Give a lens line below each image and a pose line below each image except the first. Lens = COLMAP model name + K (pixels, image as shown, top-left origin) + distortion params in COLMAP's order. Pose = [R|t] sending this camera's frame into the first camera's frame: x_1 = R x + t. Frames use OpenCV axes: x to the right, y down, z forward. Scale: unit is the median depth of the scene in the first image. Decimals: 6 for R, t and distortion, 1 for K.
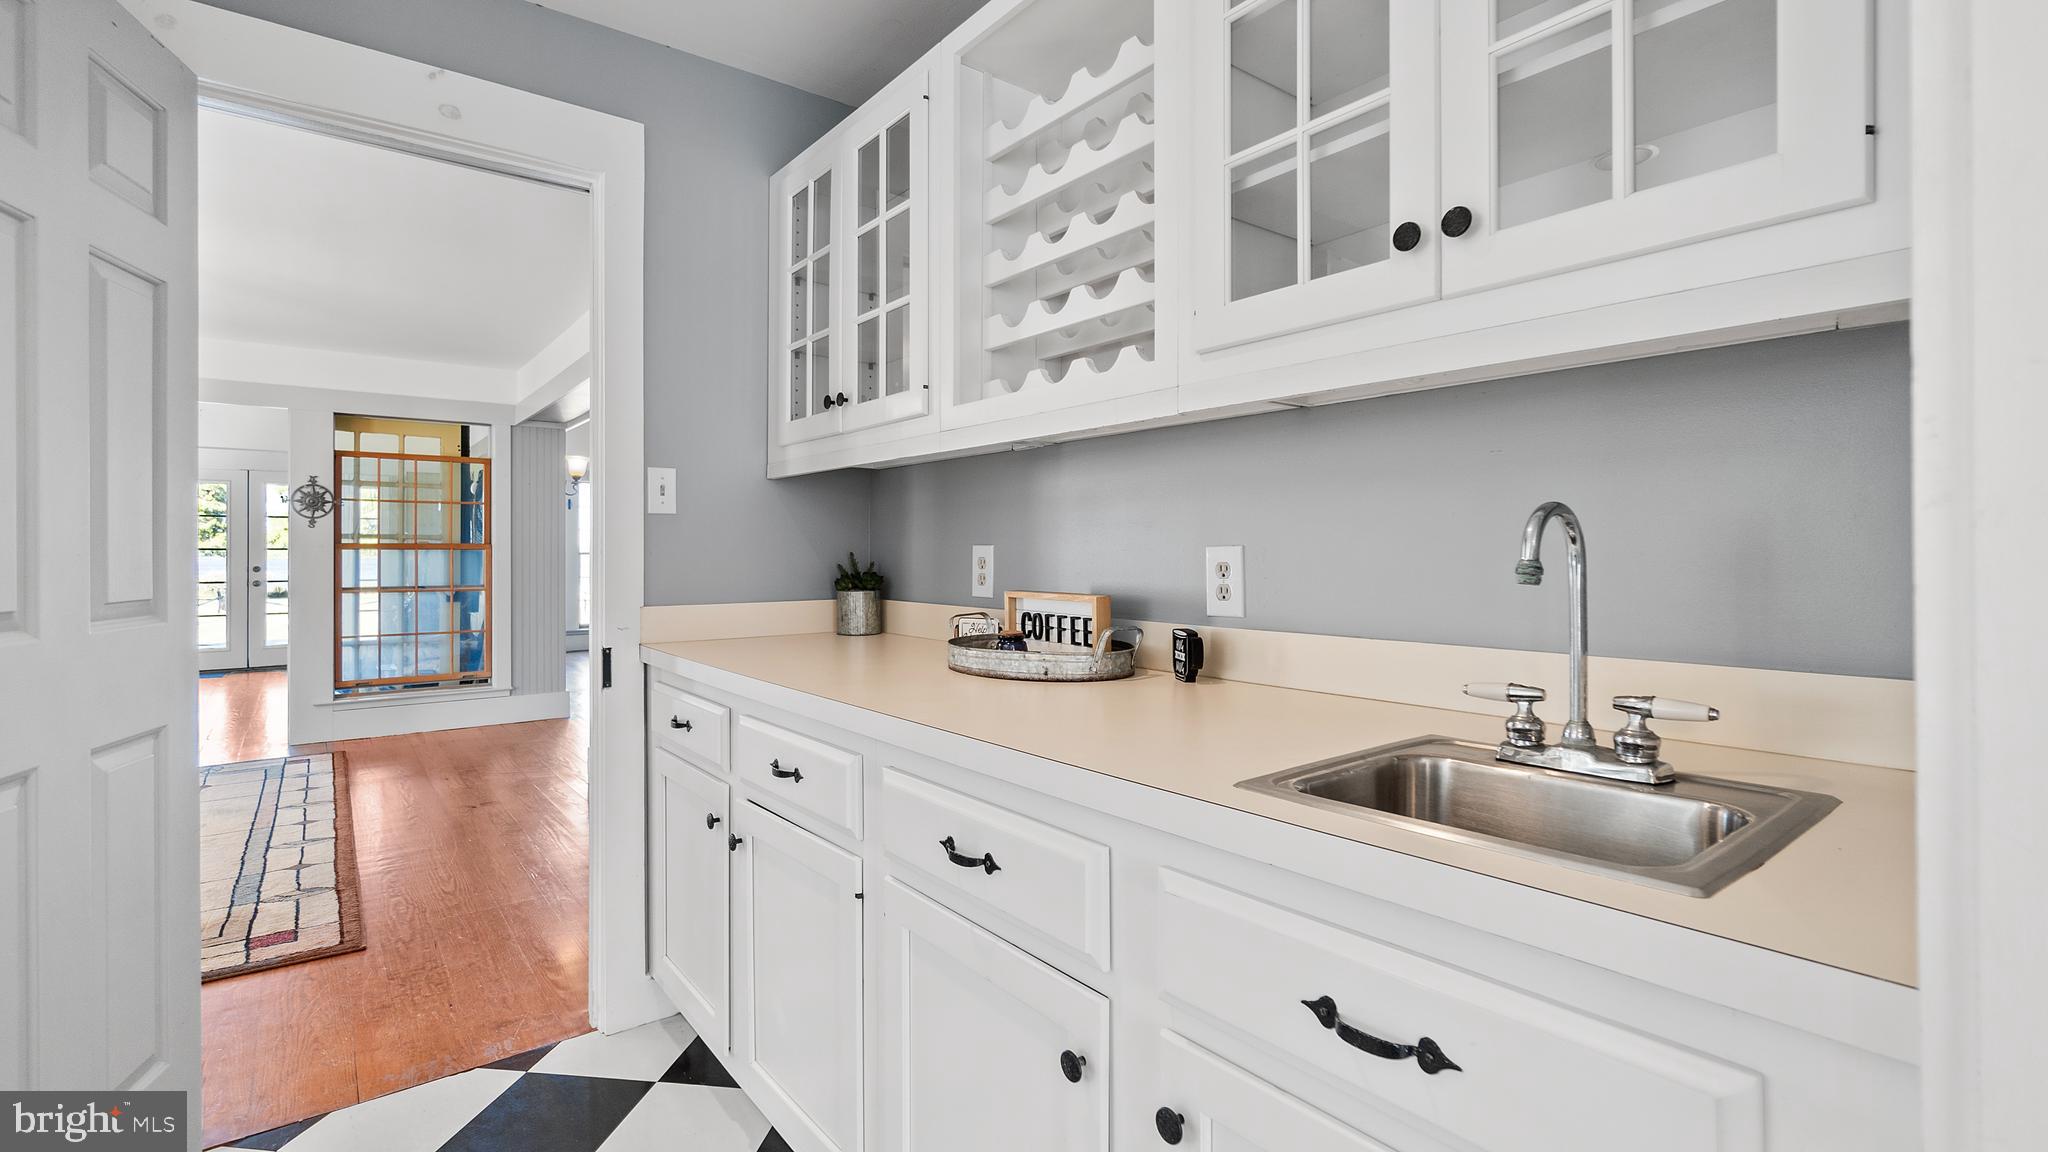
lens RADIAL K [[901.6, 0, 1026.9], [0, 901.6, 558.2], [0, 0, 1]] dist [-0.004443, 0.001514]
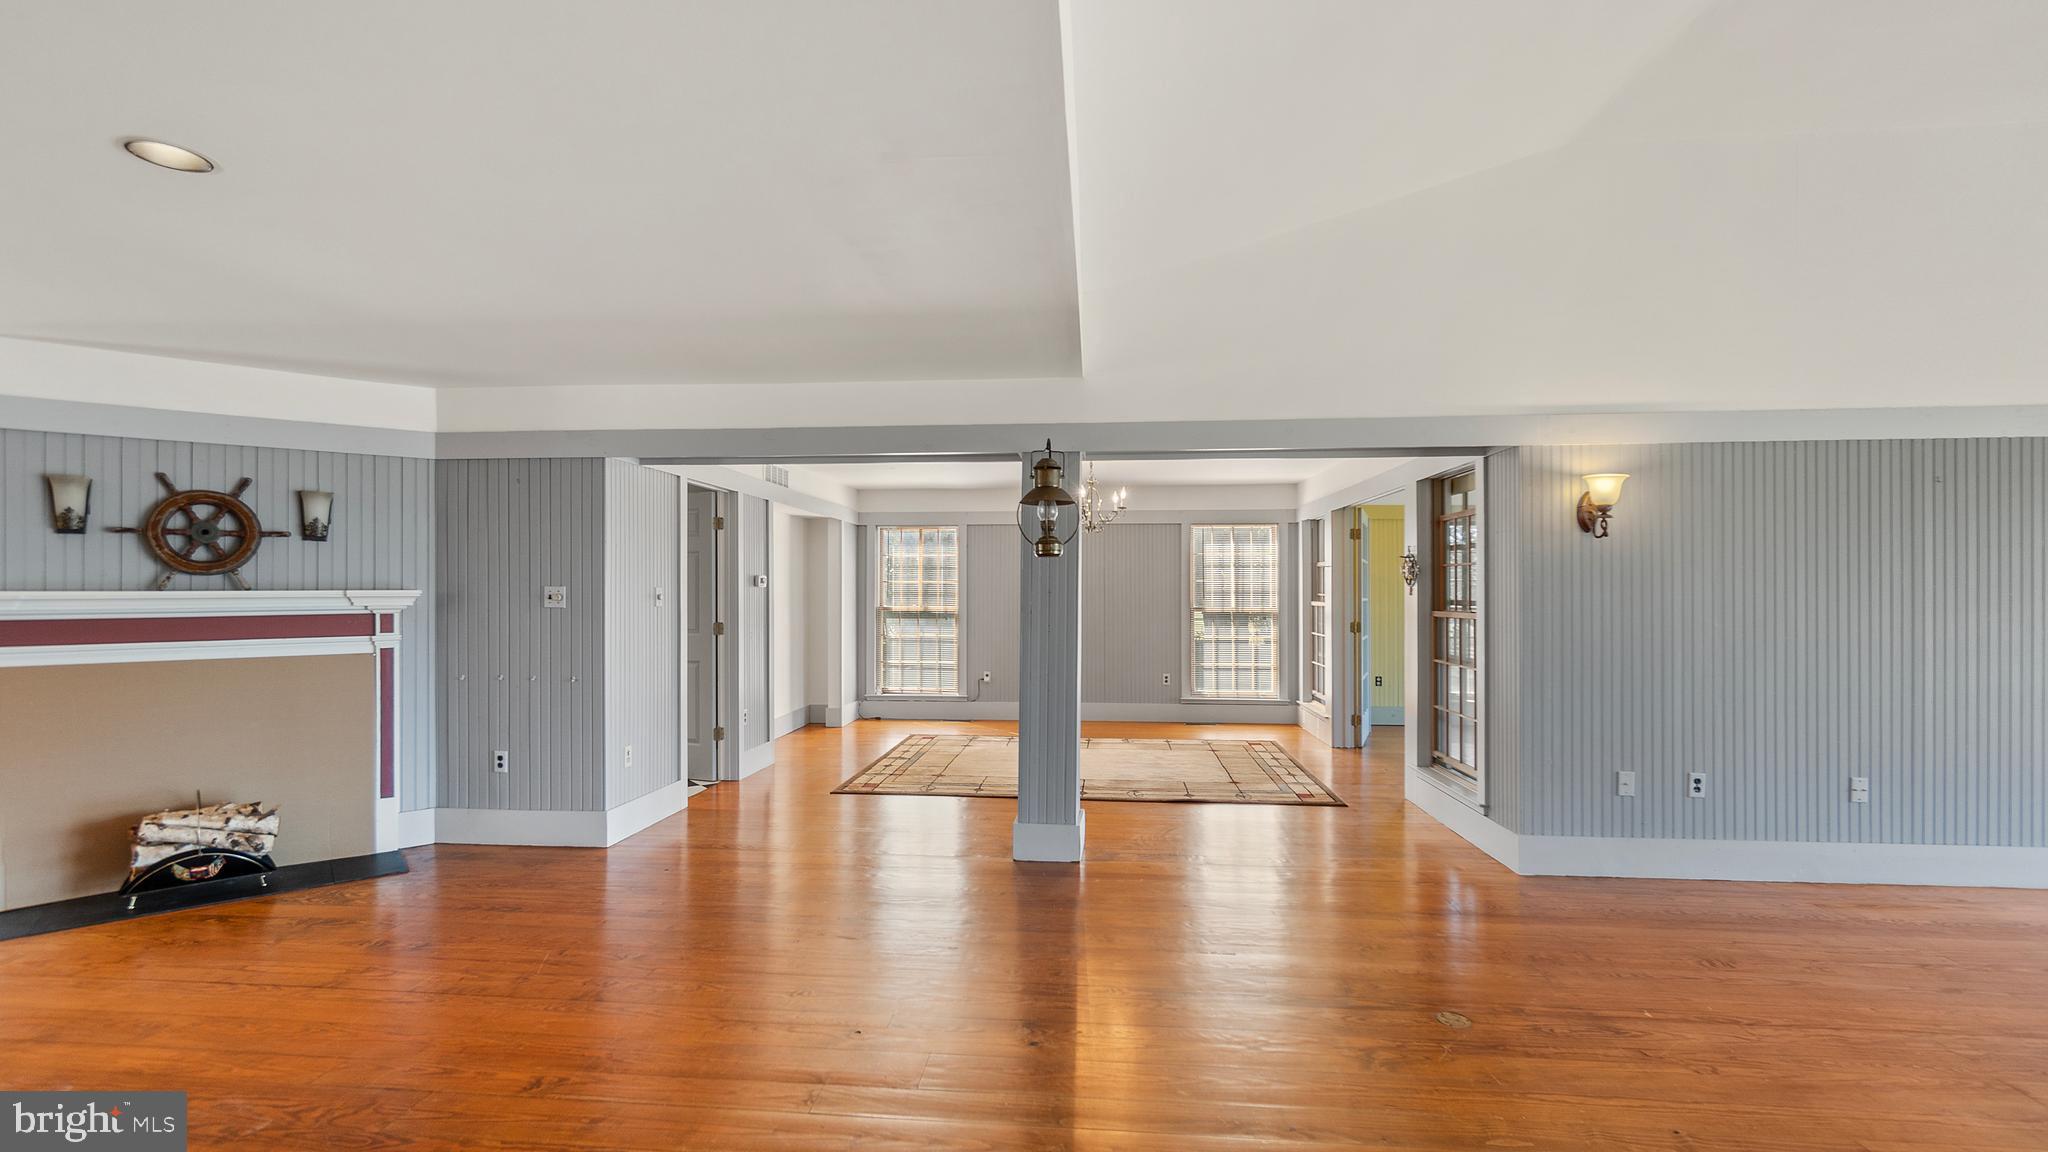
lens RADIAL K [[901.6, 0, 1028.8], [0, 901.6, 586.0], [0, 0, 1]] dist [-0.004443, 0.001514]
pose [[-0.677475, 0.000579, -0.735546, 0.667659], [-0.001292, 0.999997, 0.001977, -0.113965], [0.735545, 0.002289, -0.677472, 3.325639]]
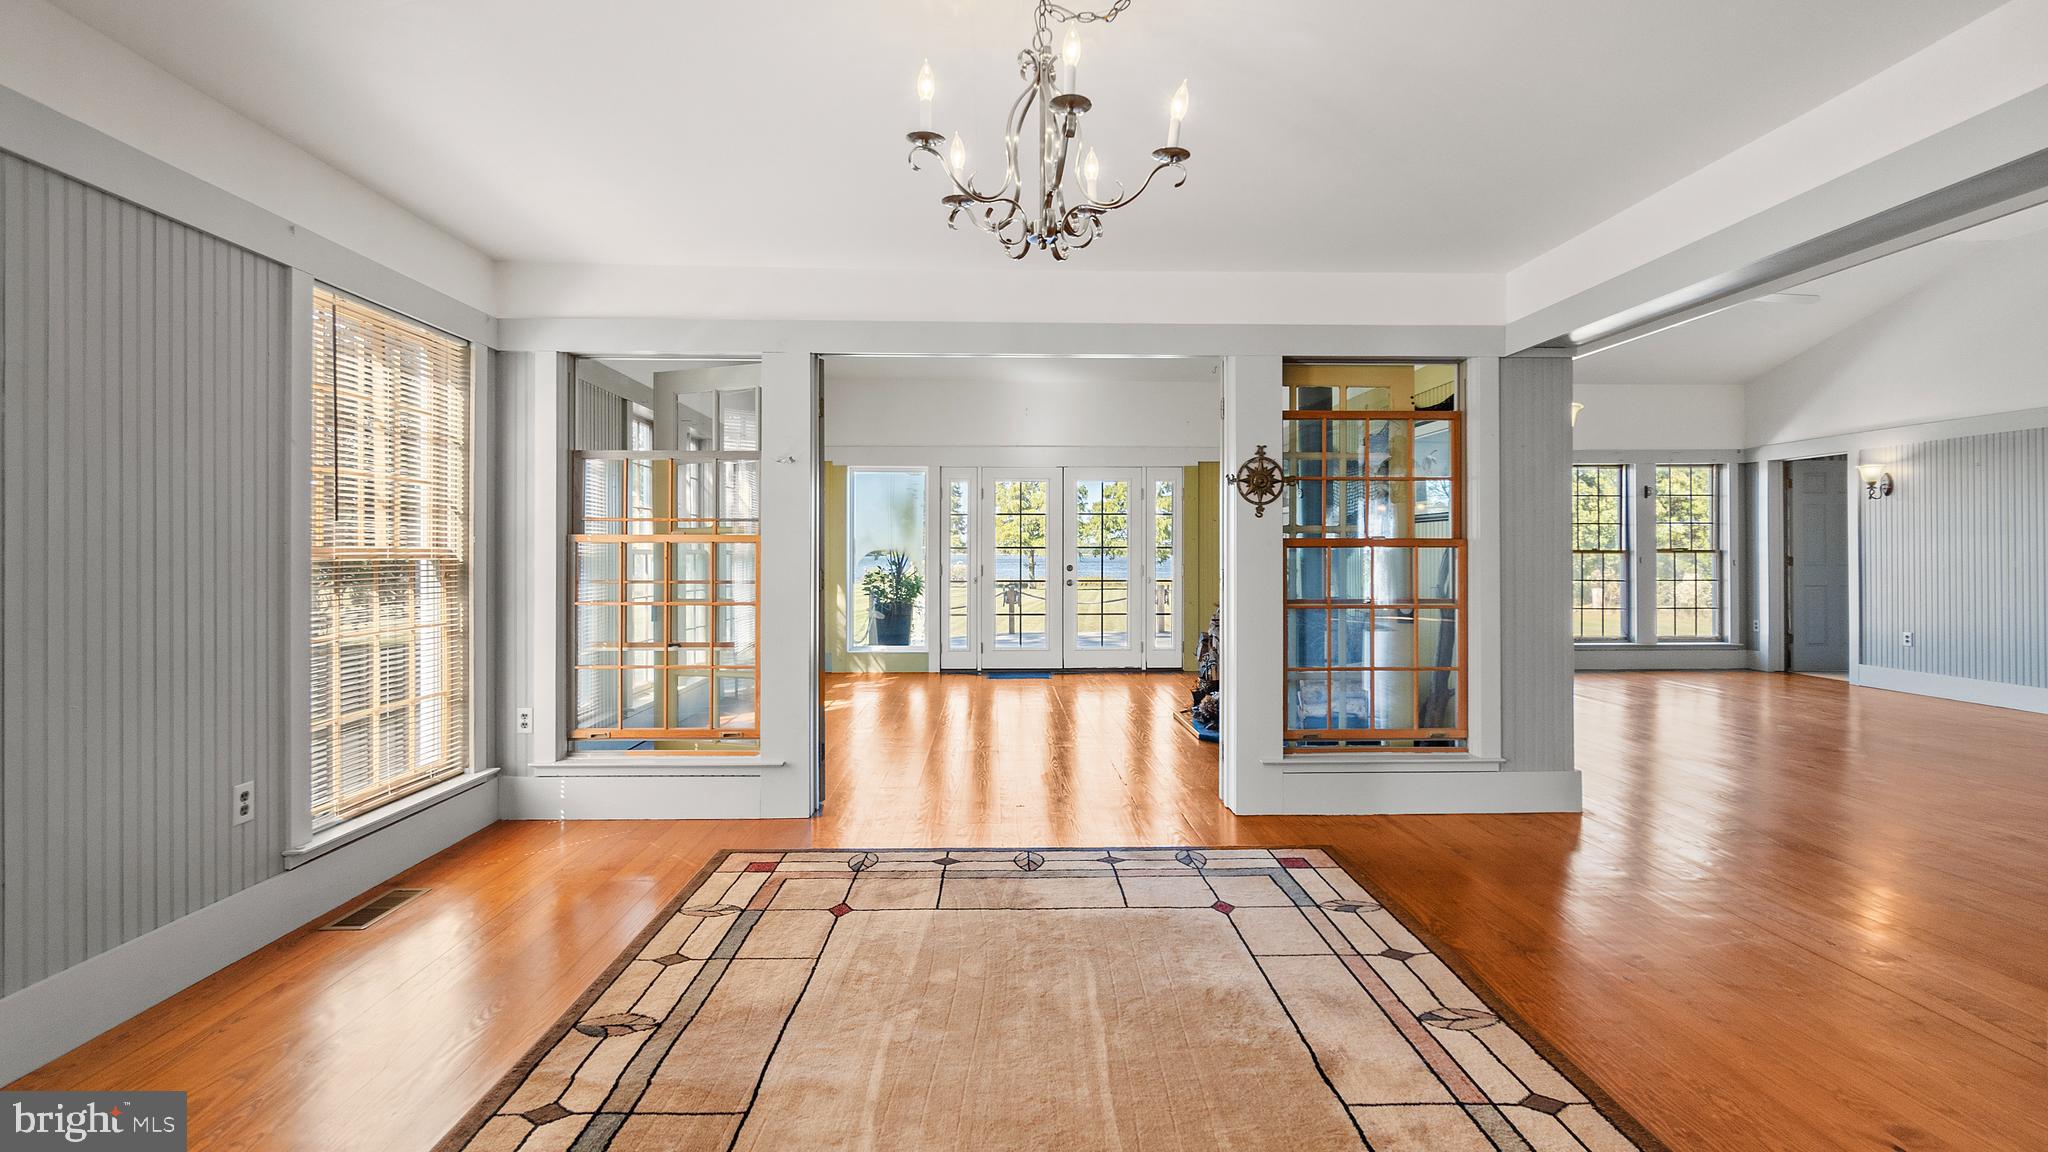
lens RADIAL K [[901.6, 0, 1025.3], [0, 901.6, 544.8], [0, 0, 1]] dist [-0.004443, 0.001514]
pose [[0.805556, -0.001041, -0.592518, -1.240499], [-0.006255, 0.999928, -0.010261, -0.007974], [0.592486, 0.011972, 0.805492, 0.731249]]
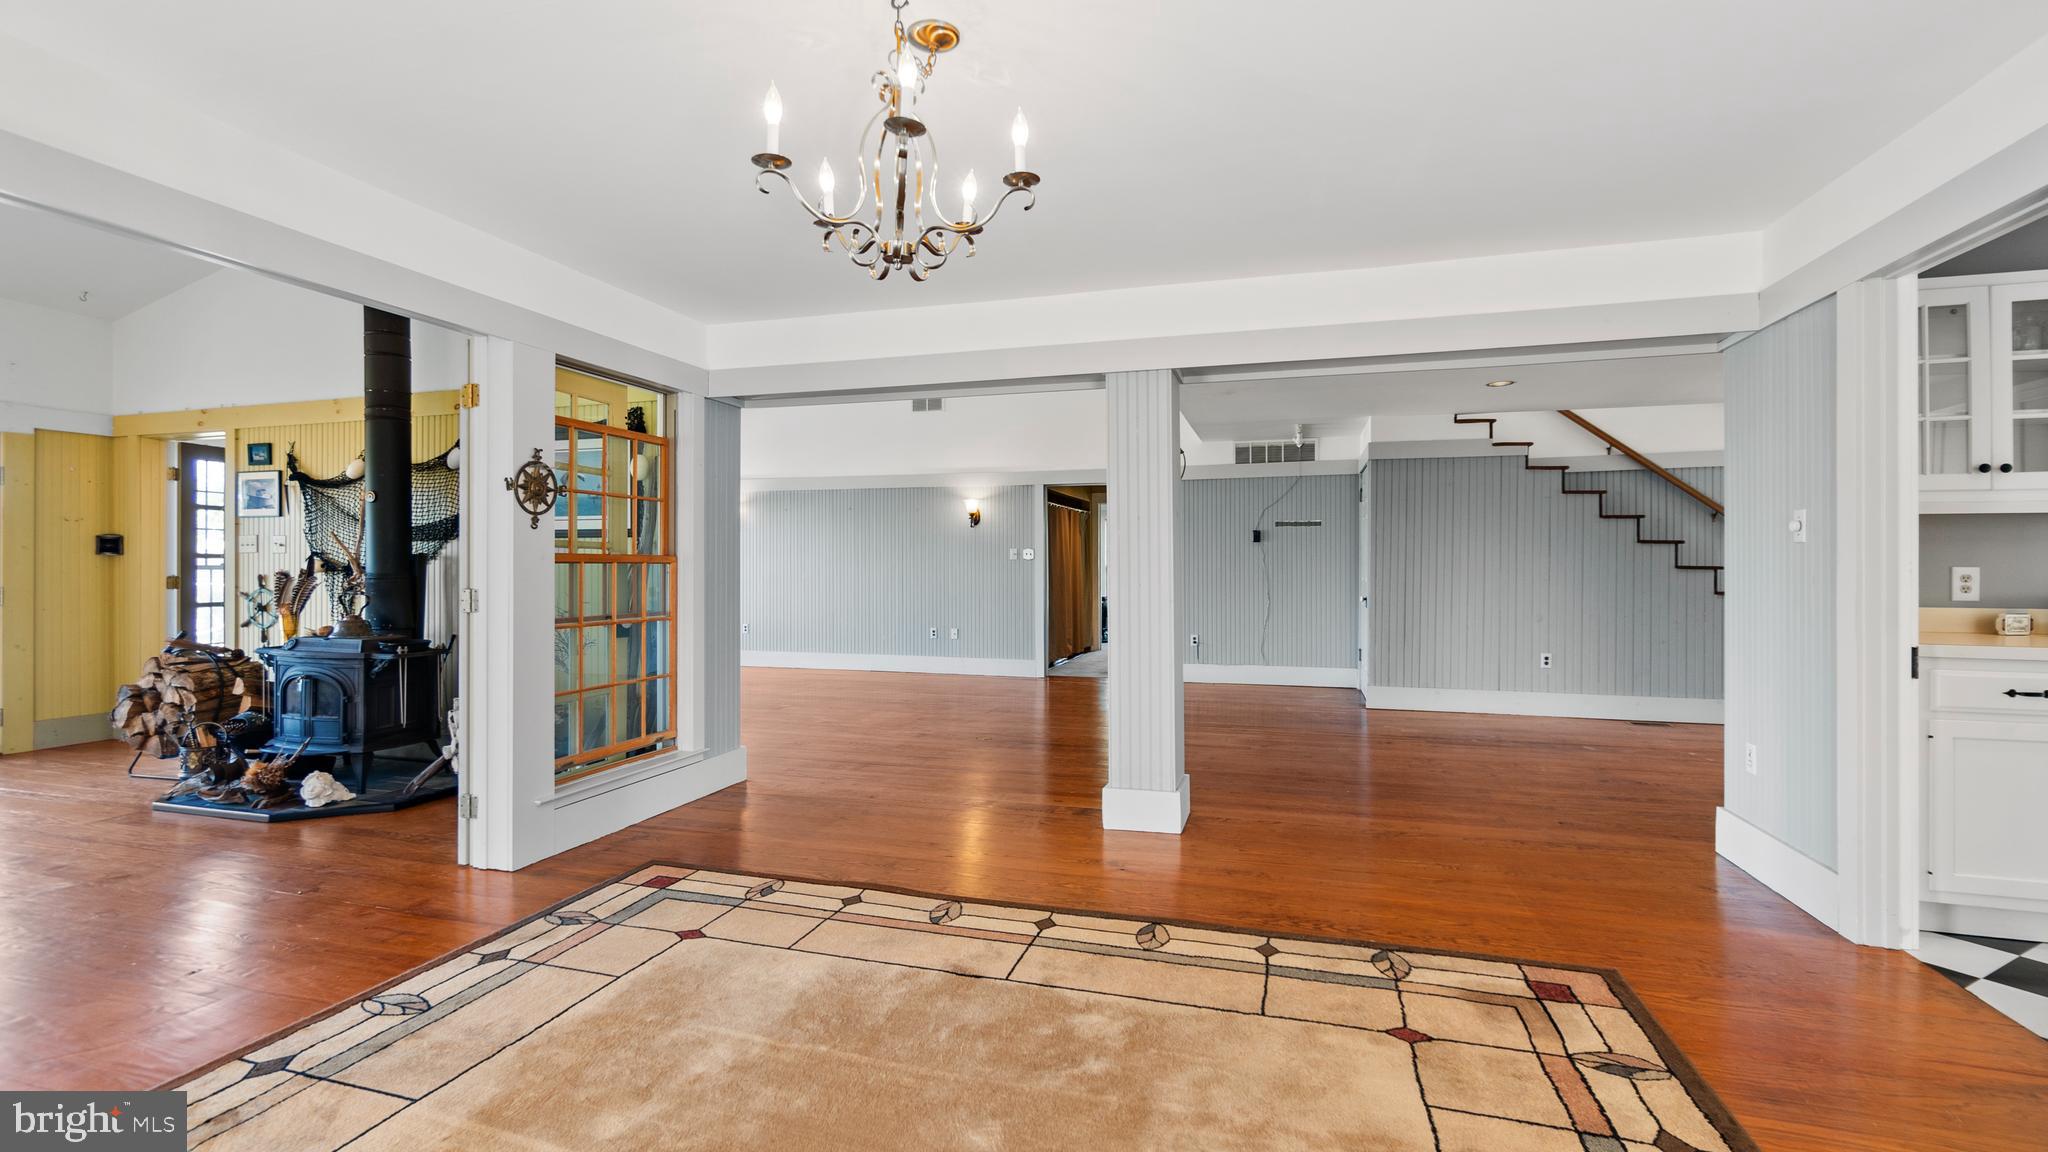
lens RADIAL K [[901.6, 0, 1017.7], [0, 901.6, 567.6], [0, 0, 1]] dist [-0.004443, 0.001514]
pose [[0.815149, 0.002901, 0.579245, -2.127228], [0.001132, 0.999978, -0.006601, -0.004341], [-0.579251, 0.006036, 0.815127, 0.659940]]
